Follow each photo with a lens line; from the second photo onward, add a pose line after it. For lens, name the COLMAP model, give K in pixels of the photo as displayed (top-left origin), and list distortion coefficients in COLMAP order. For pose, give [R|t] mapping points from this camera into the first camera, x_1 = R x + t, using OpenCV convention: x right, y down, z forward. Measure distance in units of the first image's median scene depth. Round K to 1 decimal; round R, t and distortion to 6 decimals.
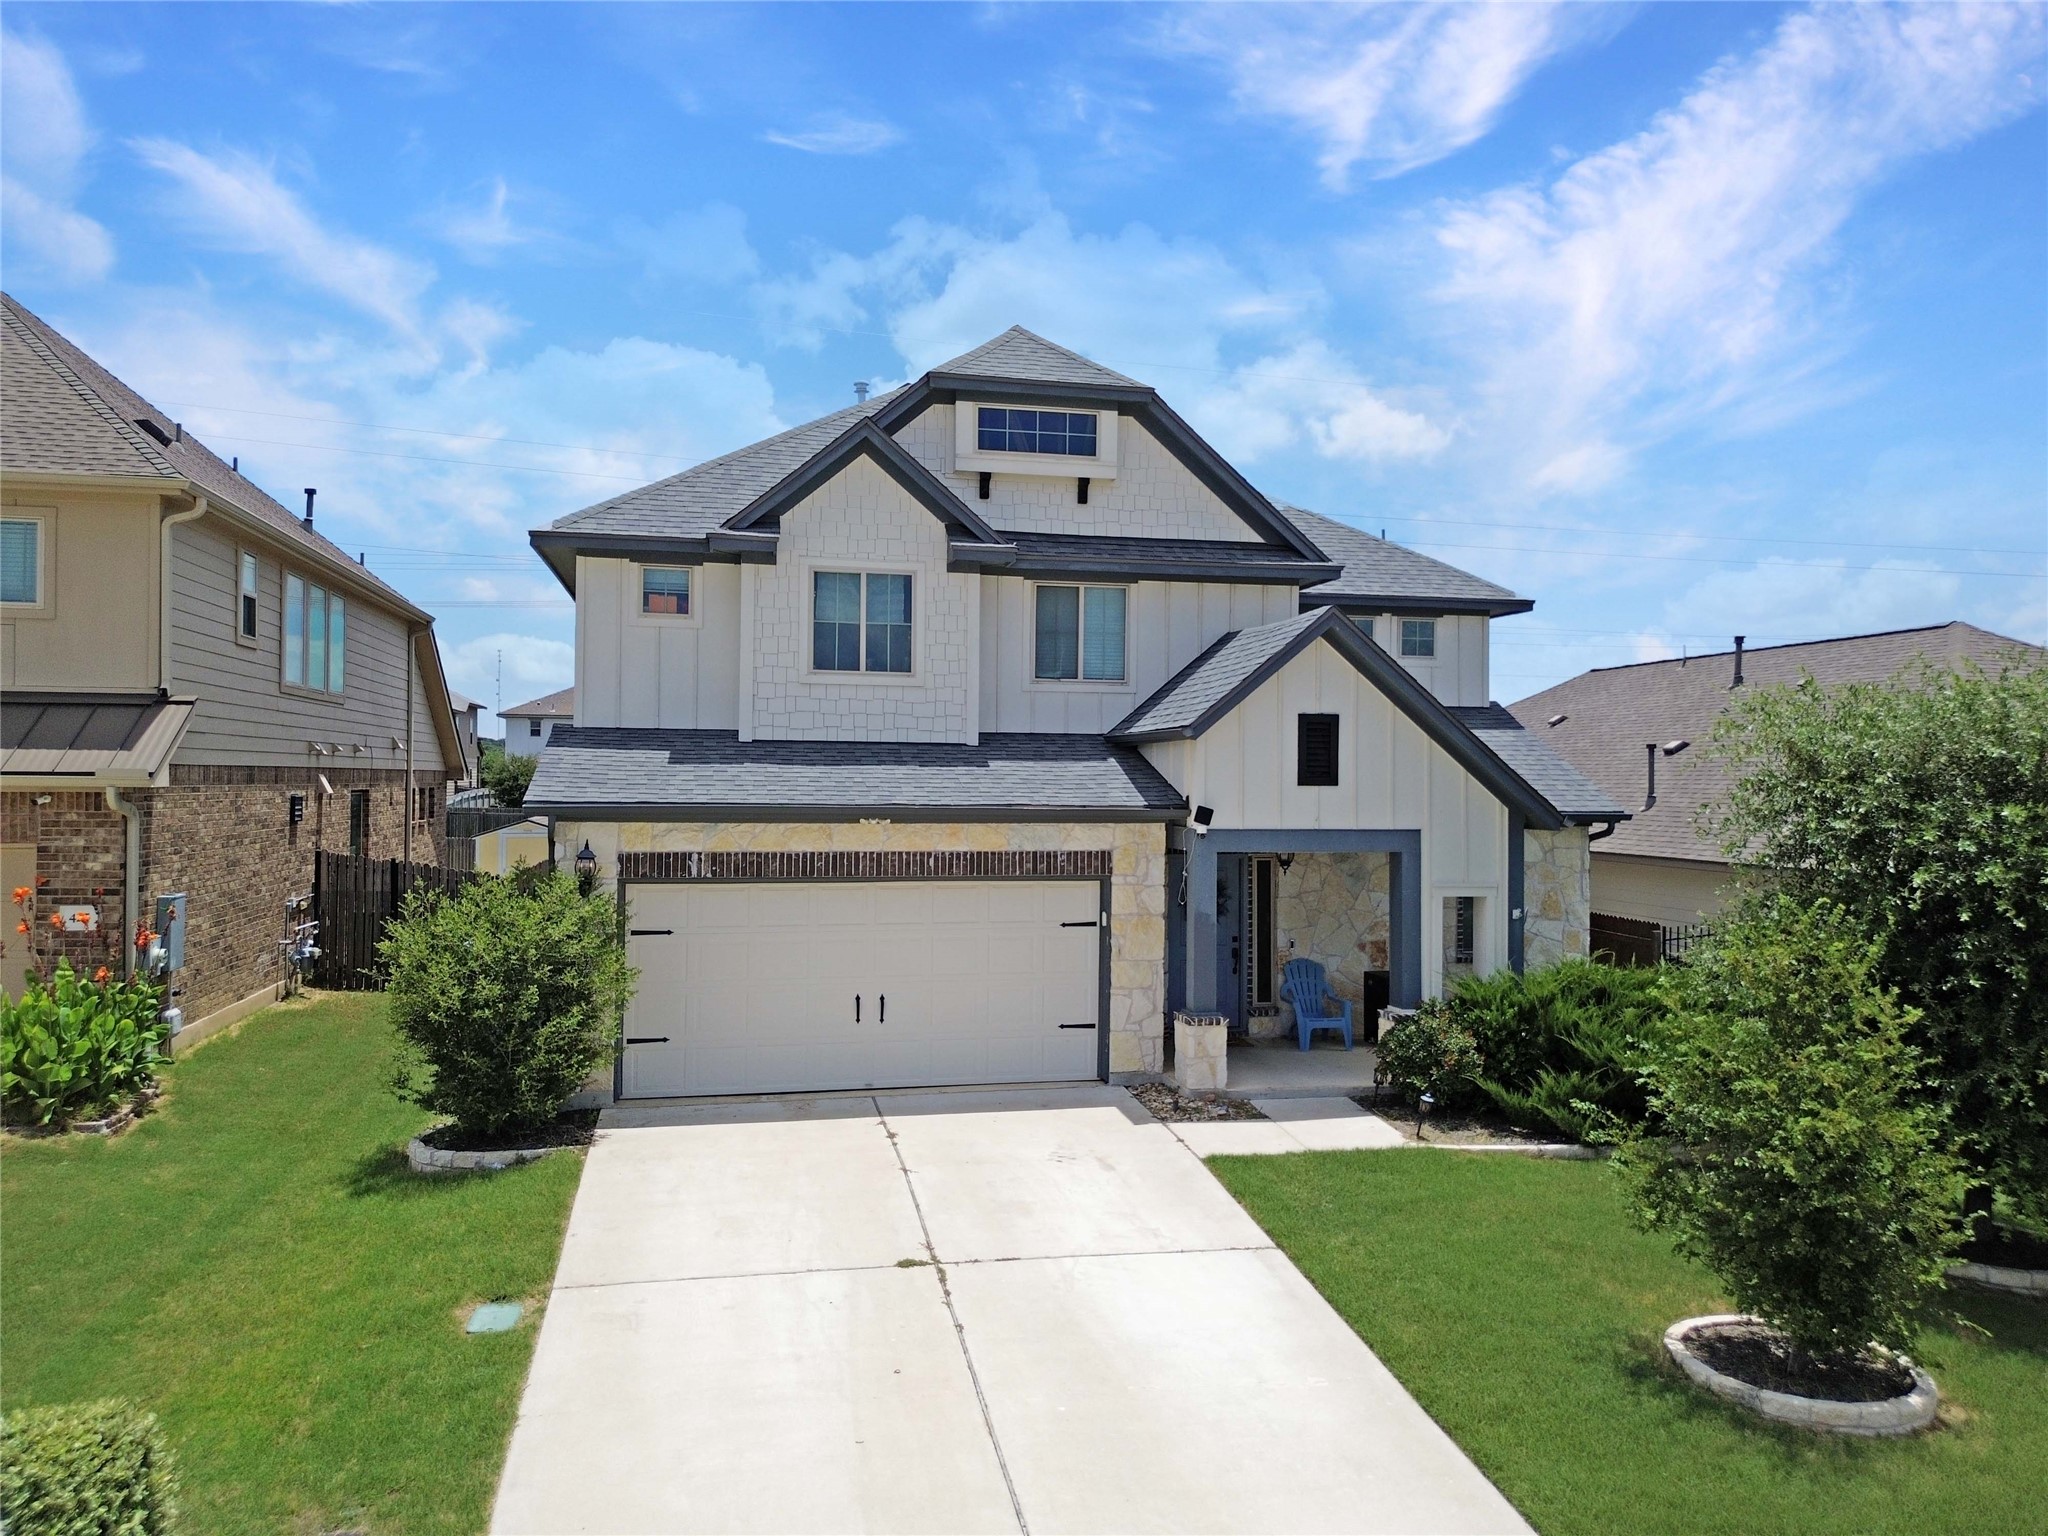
lens RADIAL K [[1452.6, 0, 1033.9], [0, 1452.6, 760.8], [0, 0, 1]] dist [0.052062, -0.042032]
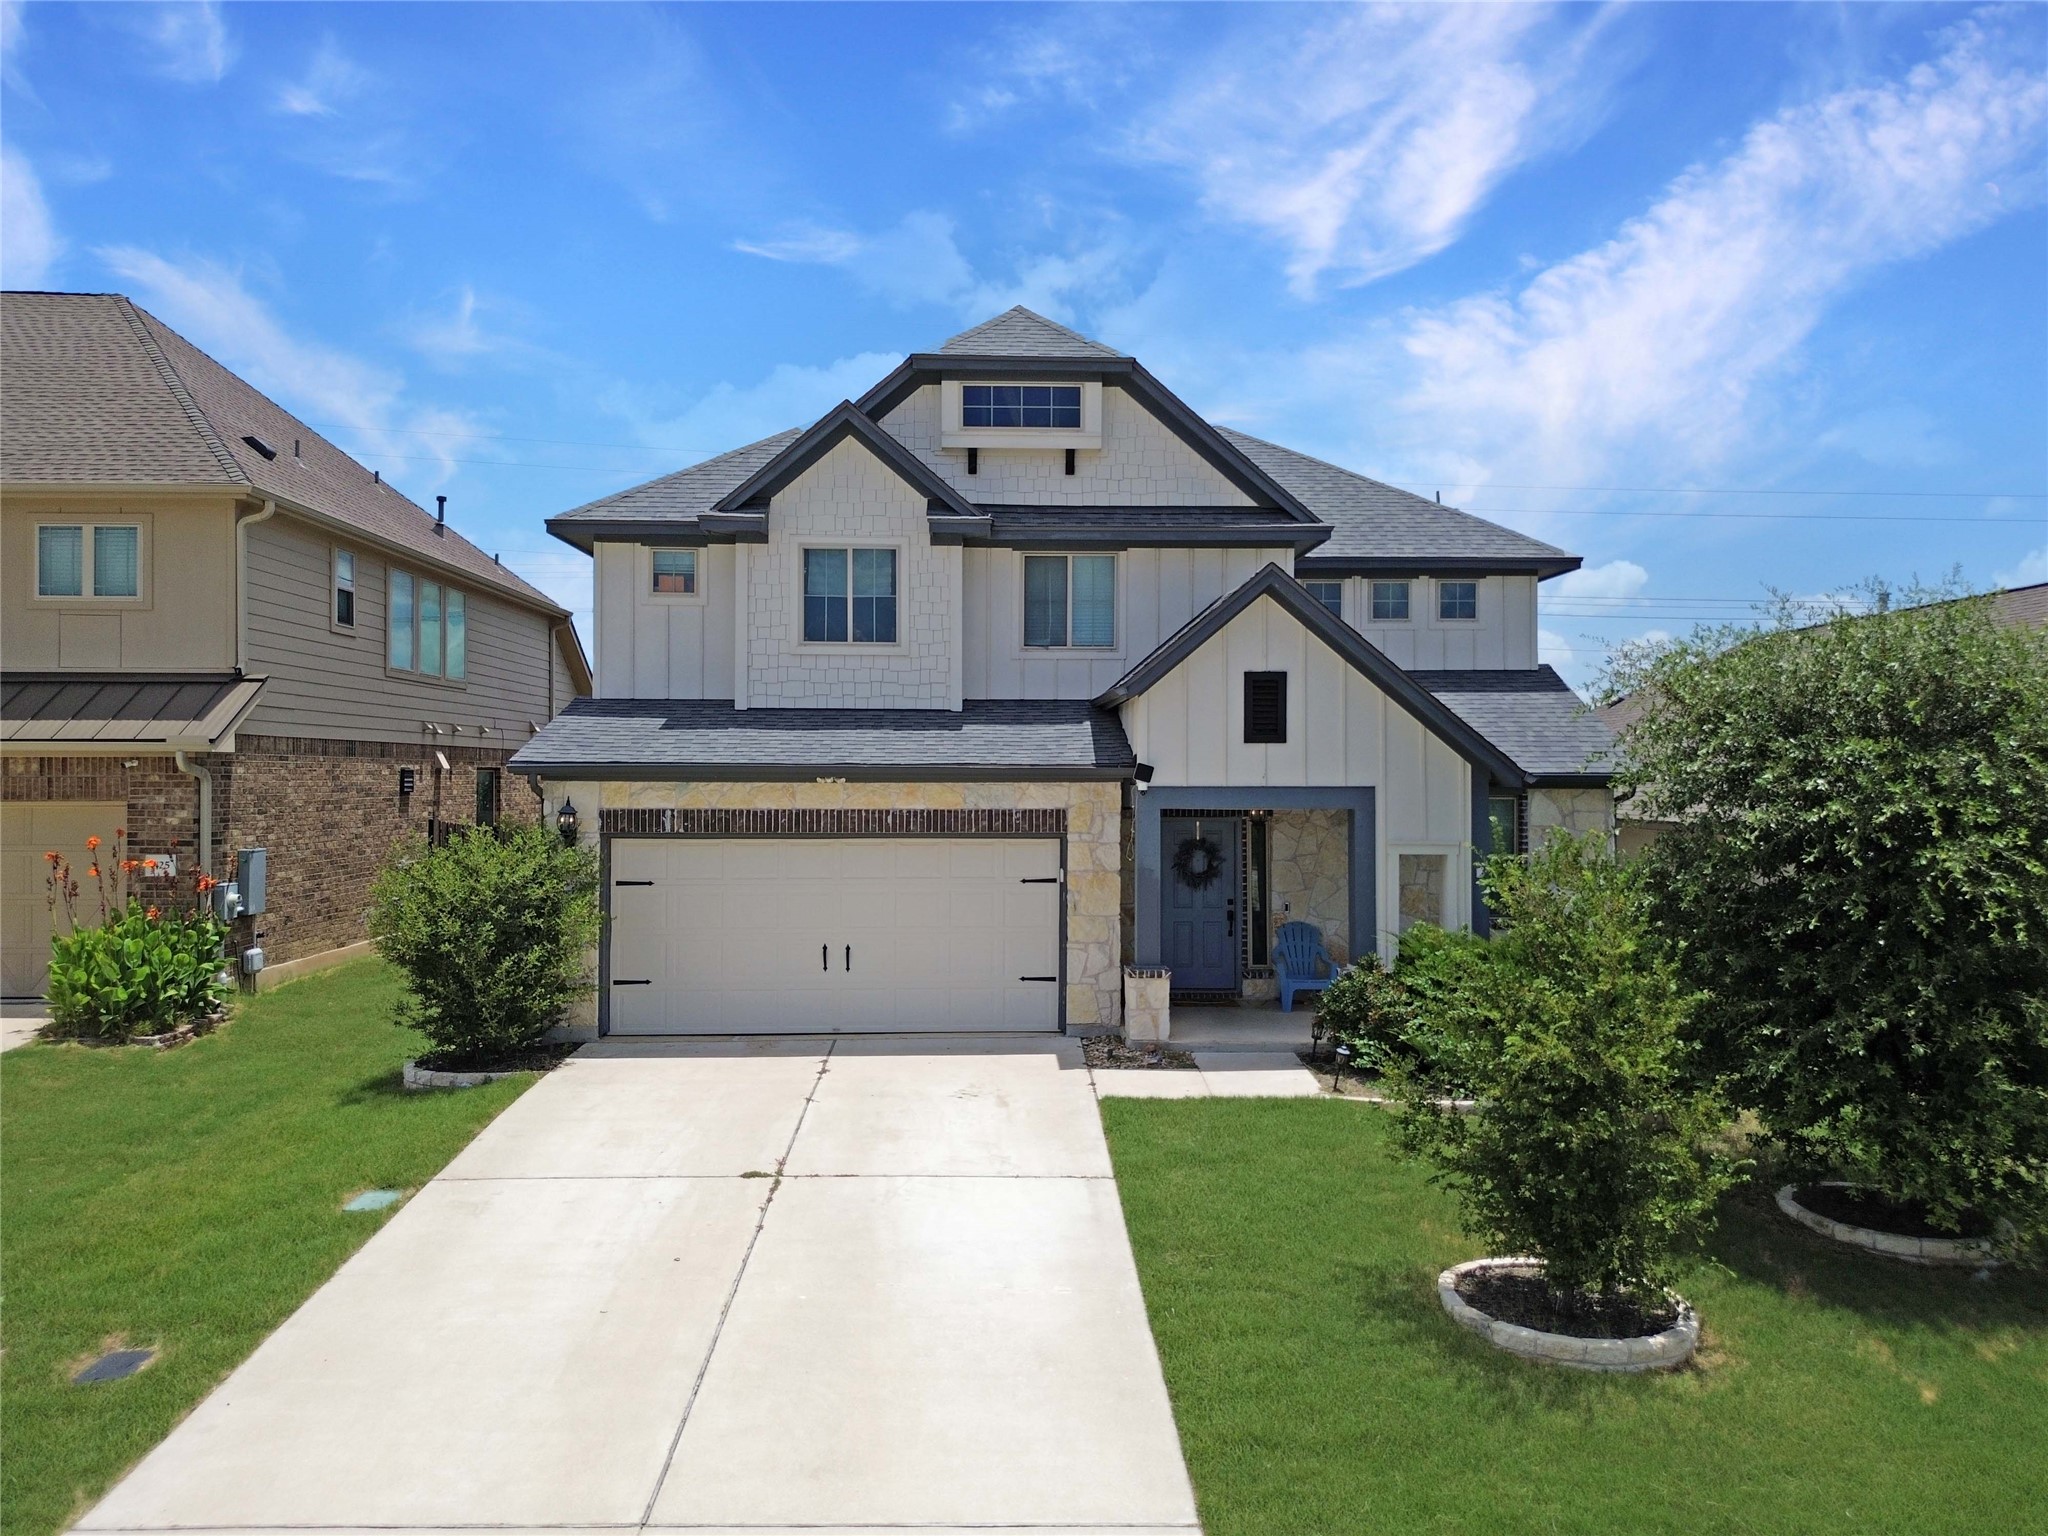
lens RADIAL K [[1452.6, 0, 1034.0], [0, 1452.6, 762.6], [0, 0, 1]] dist [0.052062, -0.042032]
pose [[0.983748, -0.008622, -0.179348, 0.215303], [0.009035, 0.999958, 0.001490, 0.027338], [0.179328, -0.003086, 0.983785, -0.015500]]
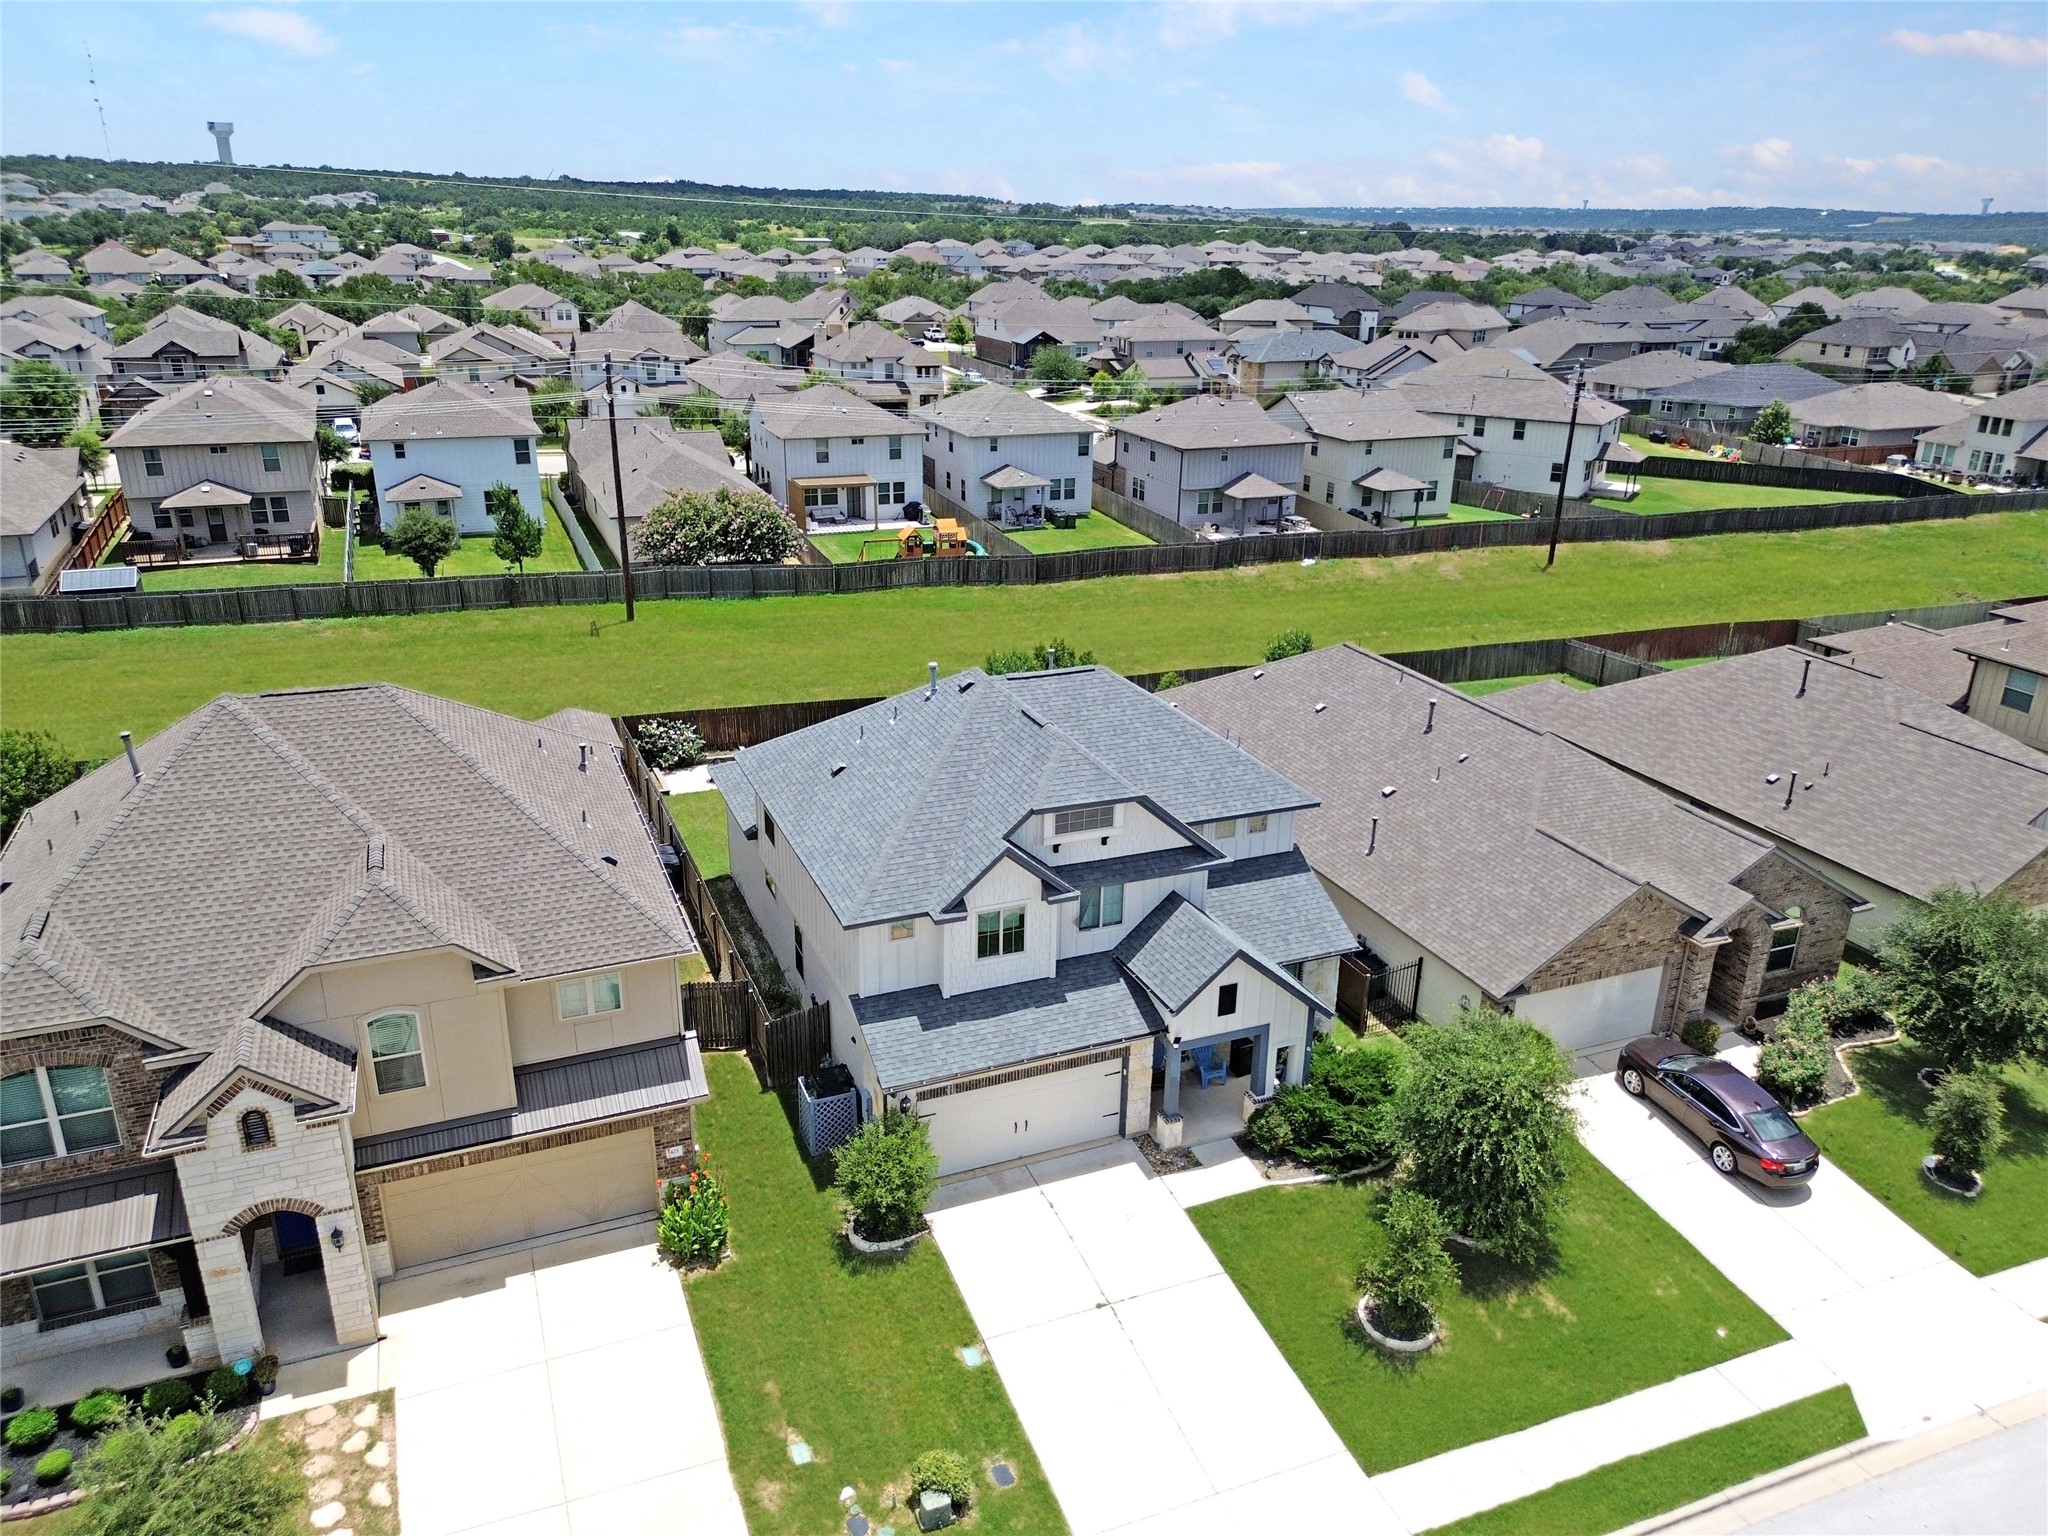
lens RADIAL K [[1452.6, 0, 1040.6], [0, 1452.6, 753.2], [0, 0, 1]] dist [0.052062, -0.042032]
pose [[0.983106, -0.055456, 0.174436, -0.419967], [-0.011731, 0.931951, 0.362395, -1.099907], [-0.182663, -0.358319, 0.915556, -0.761562]]
